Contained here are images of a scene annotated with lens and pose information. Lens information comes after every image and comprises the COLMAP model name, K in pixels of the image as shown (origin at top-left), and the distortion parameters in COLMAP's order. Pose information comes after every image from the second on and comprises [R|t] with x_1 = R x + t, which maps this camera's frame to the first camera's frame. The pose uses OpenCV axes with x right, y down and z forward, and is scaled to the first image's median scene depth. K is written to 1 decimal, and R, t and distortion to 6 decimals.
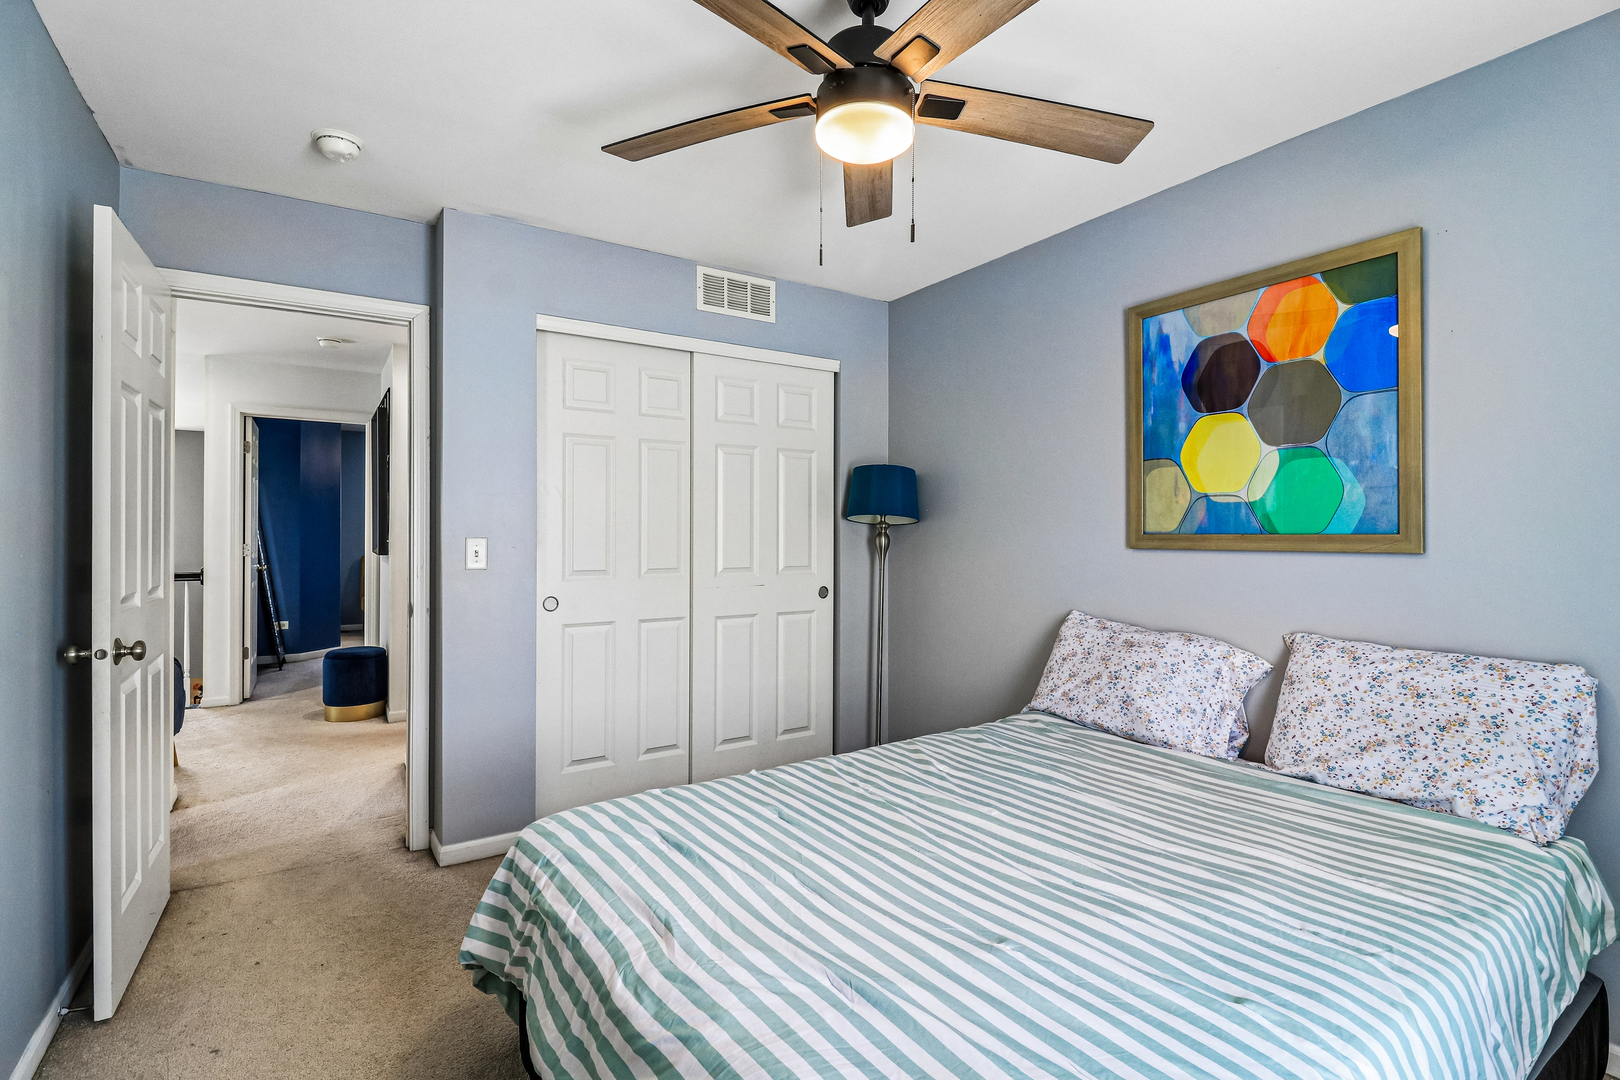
lens RADIAL K [[760.1, 0, 818.4], [0, 760.1, 530.7], [0, 0, 1]] dist [0.007257, -0.006459]
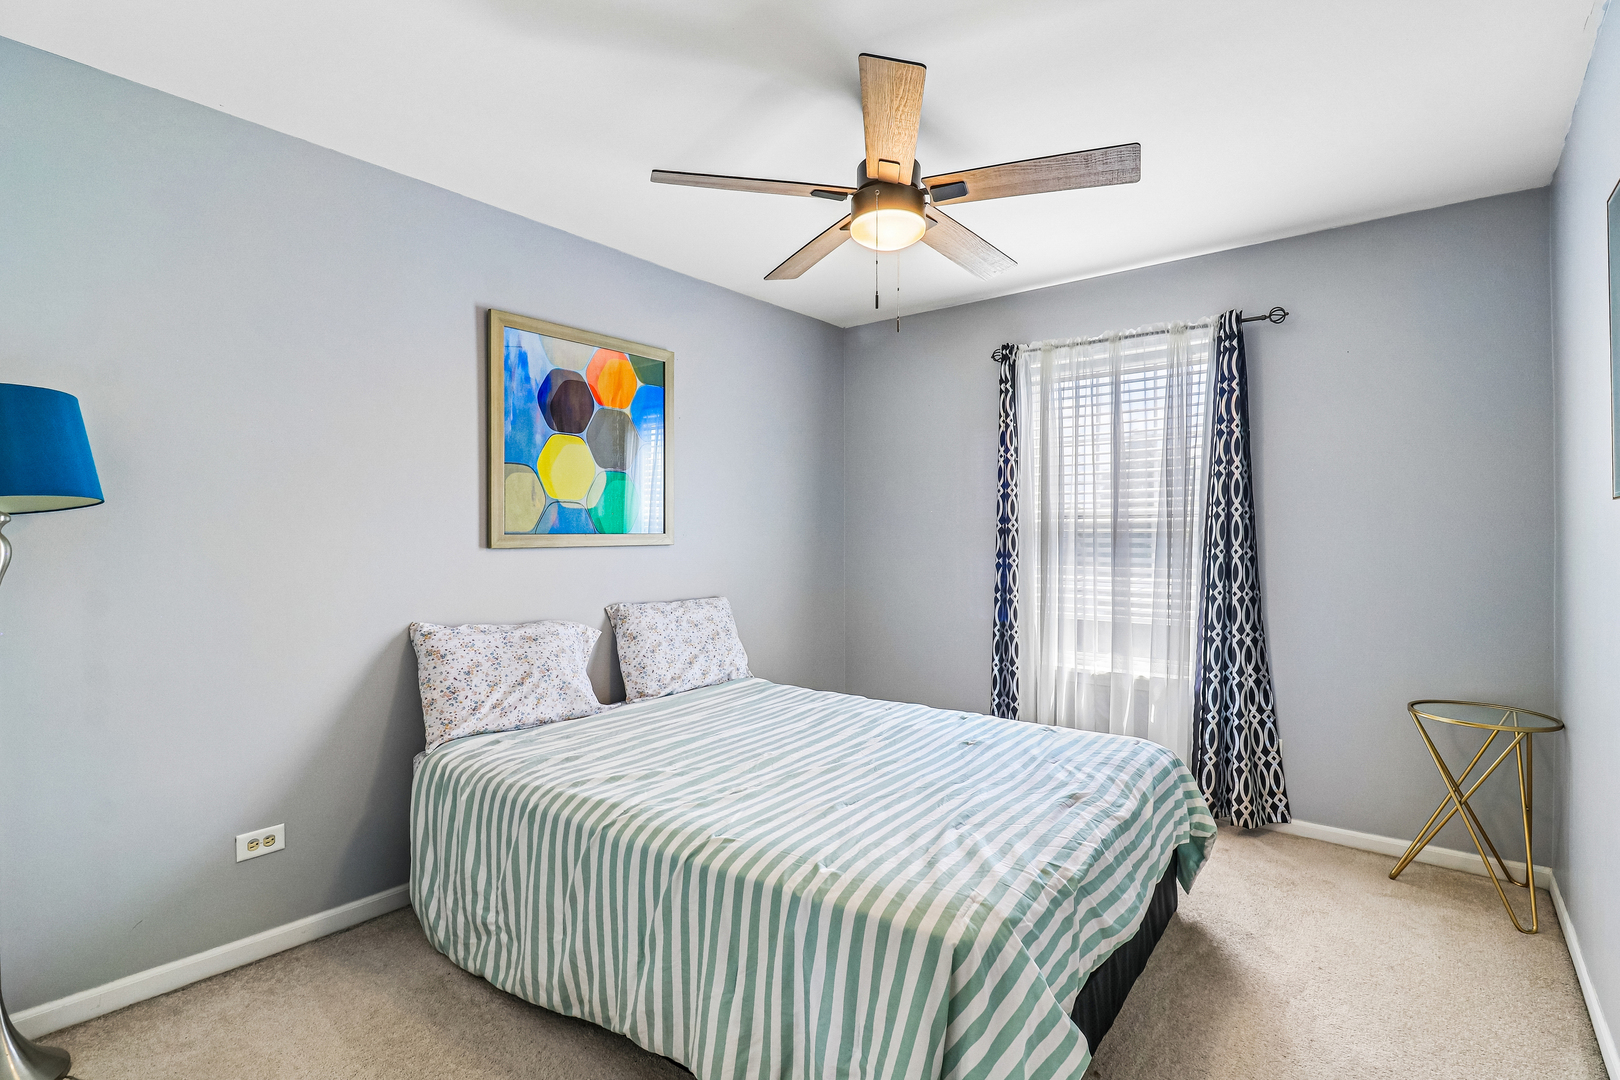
lens RADIAL K [[760.1, 0, 819.8], [0, 760.1, 536.2], [0, 0, 1]] dist [0.007257, -0.006459]
pose [[-0.316403, -0.004069, 0.948616, -0.763034], [0.000424, 0.999990, 0.004431, 0.002766], [-0.948625, 0.001804, -0.316398, 1.017871]]
